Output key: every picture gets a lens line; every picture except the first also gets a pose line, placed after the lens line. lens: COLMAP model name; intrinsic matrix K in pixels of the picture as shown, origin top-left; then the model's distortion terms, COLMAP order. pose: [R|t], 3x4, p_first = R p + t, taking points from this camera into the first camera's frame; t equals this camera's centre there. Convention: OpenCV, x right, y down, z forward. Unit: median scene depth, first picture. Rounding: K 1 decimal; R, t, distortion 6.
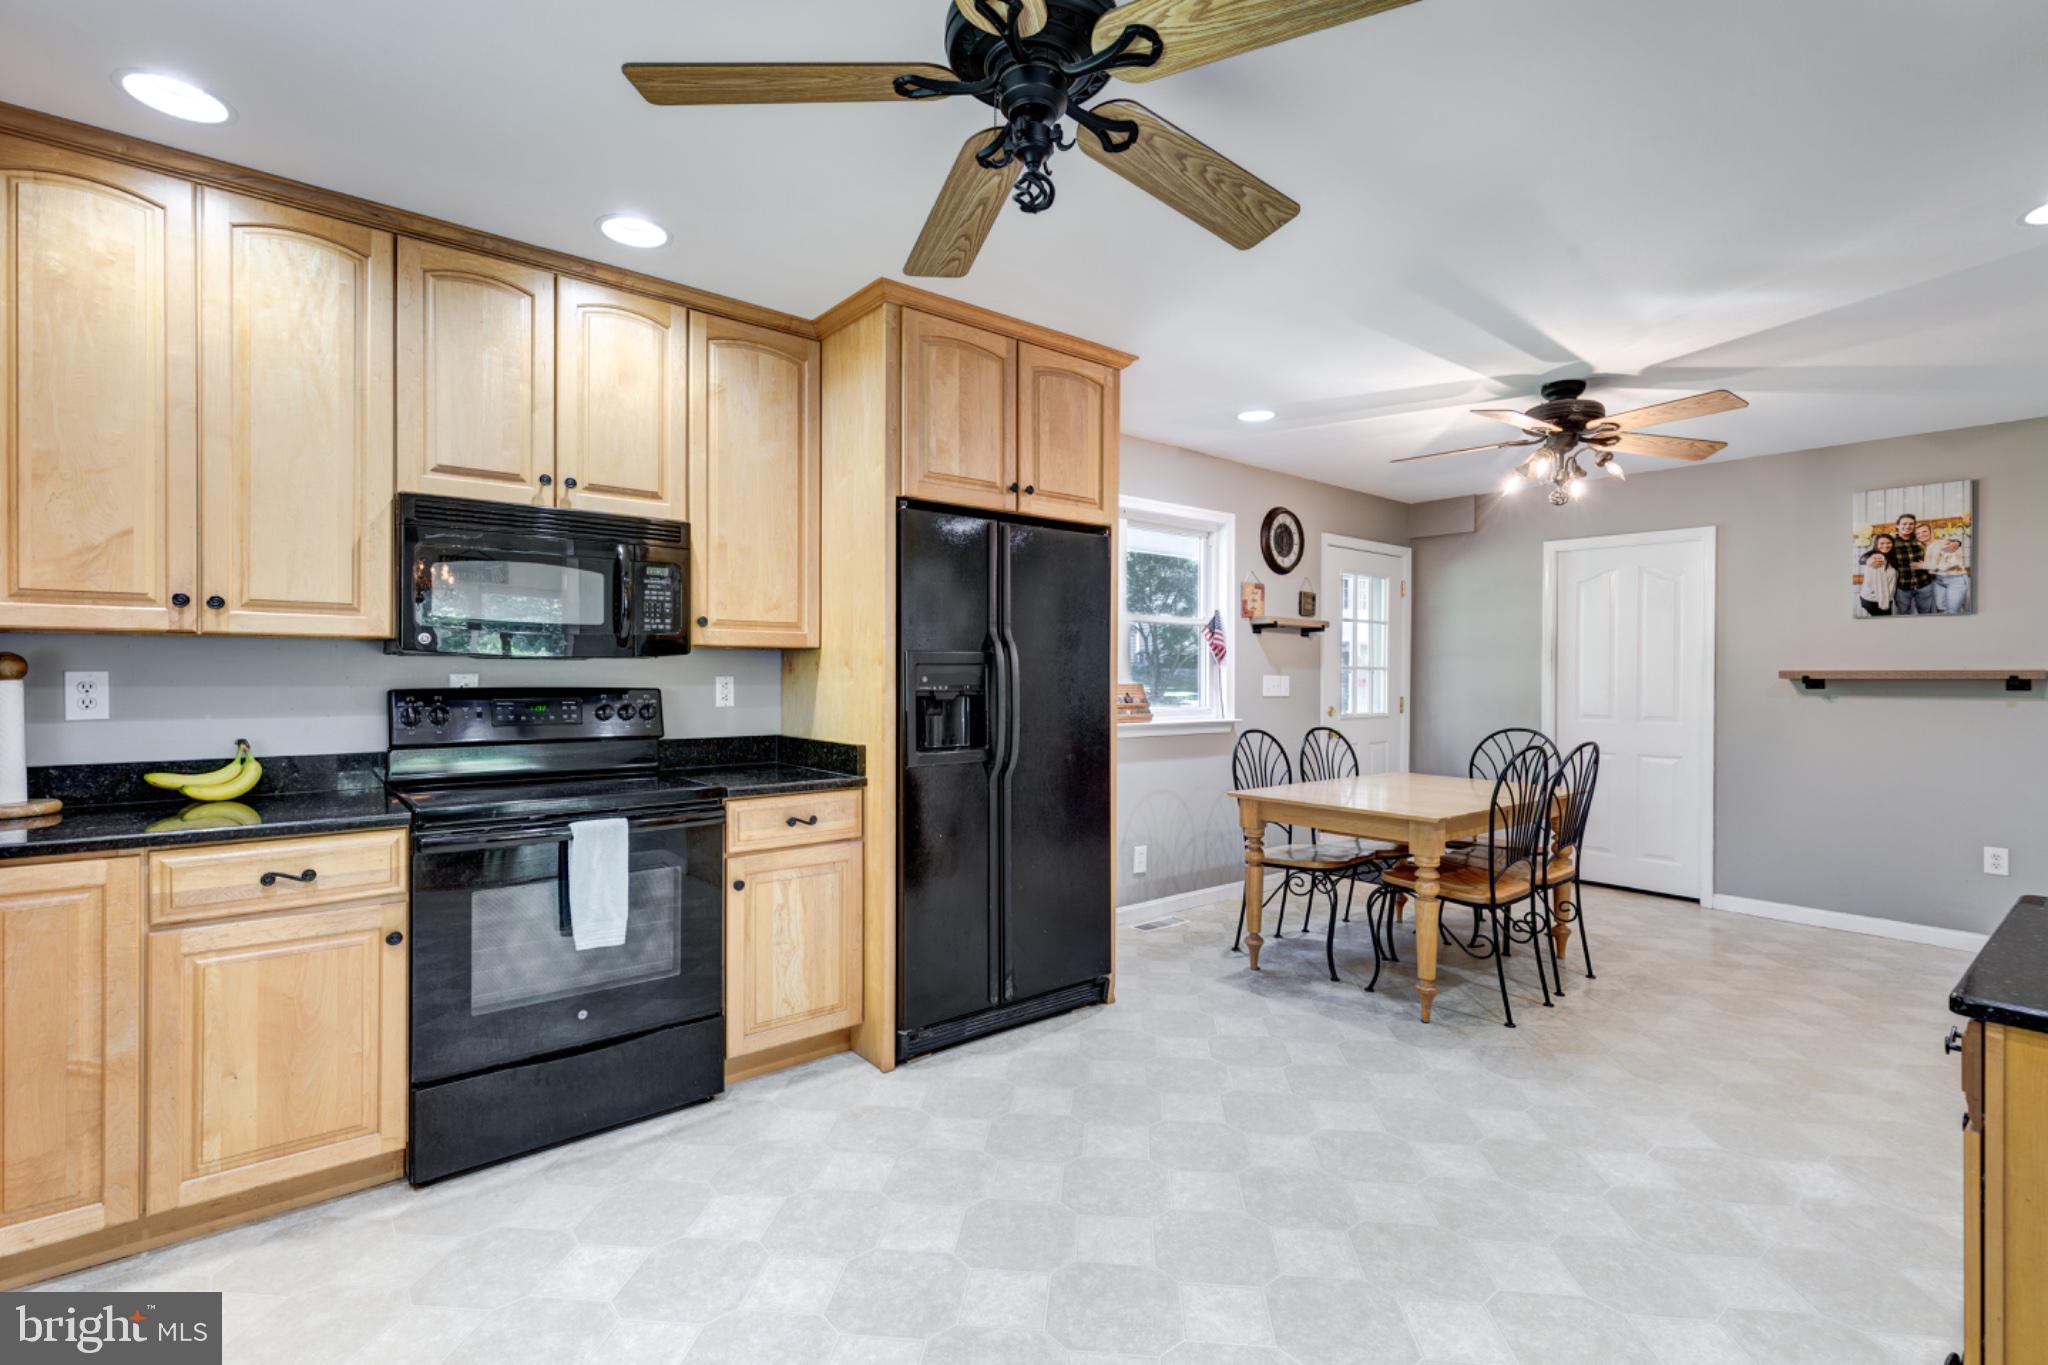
lens RADIAL K [[938.5, 0, 1019.7], [0, 938.5, 681.3], [0, 0, 1]] dist [0.002487, 0.001667]
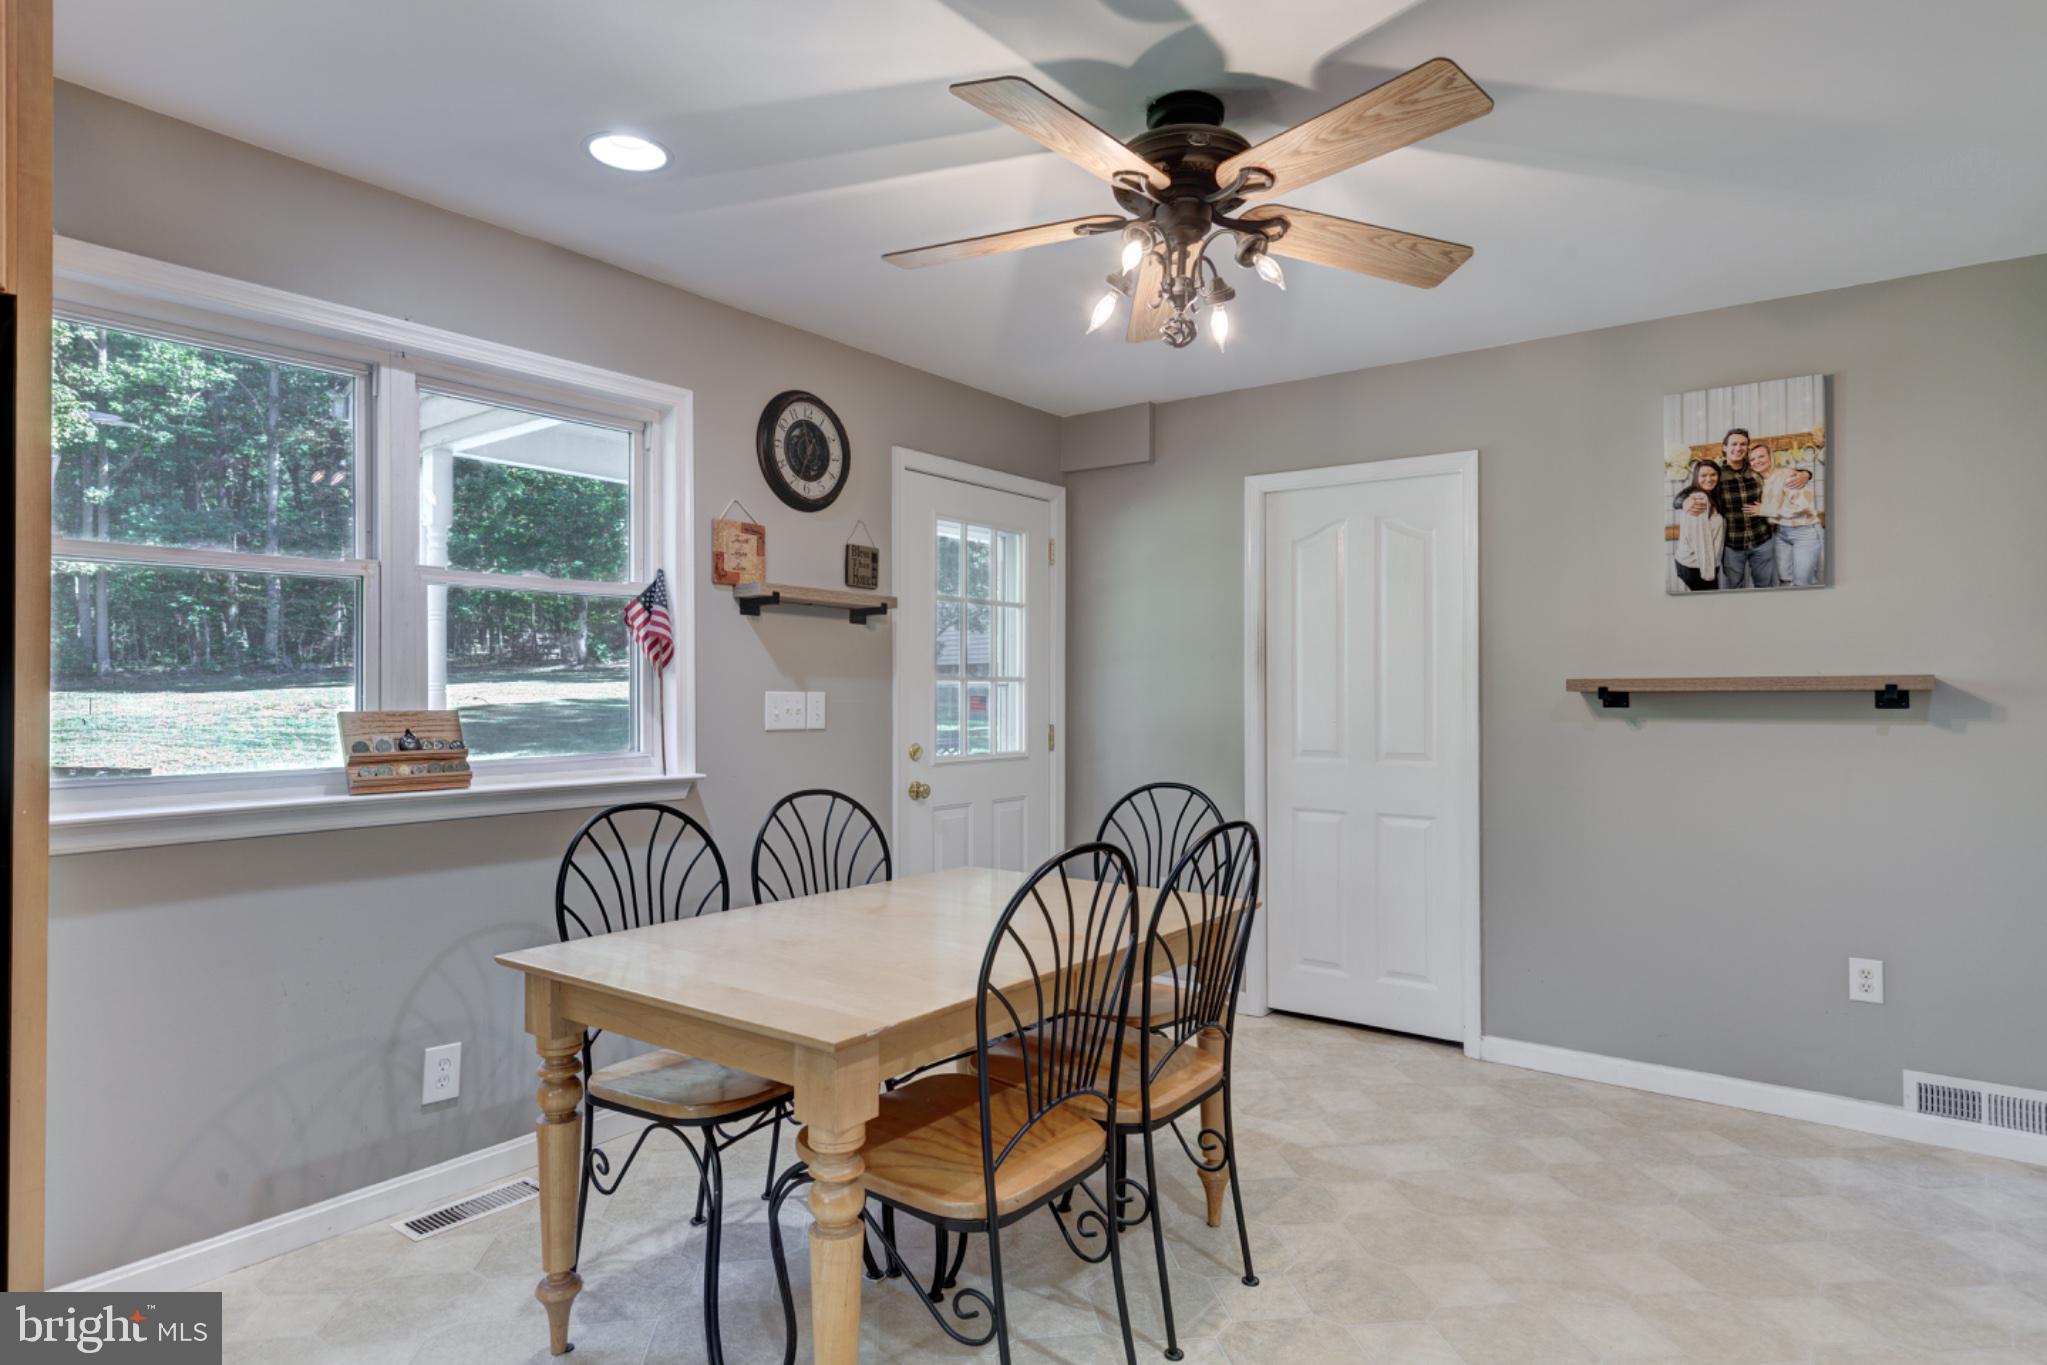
lens RADIAL K [[1177.6, 0, 1026.5], [0, 1177.6, 685.9], [0, 0, 1]] dist [0.016780, -0.000341]
pose [[0.970530, -0.004626, 0.240938, 0.286117], [0.007543, 0.999909, -0.011186, -0.000671], [-0.240864, 0.012674, 0.970476, 0.343591]]
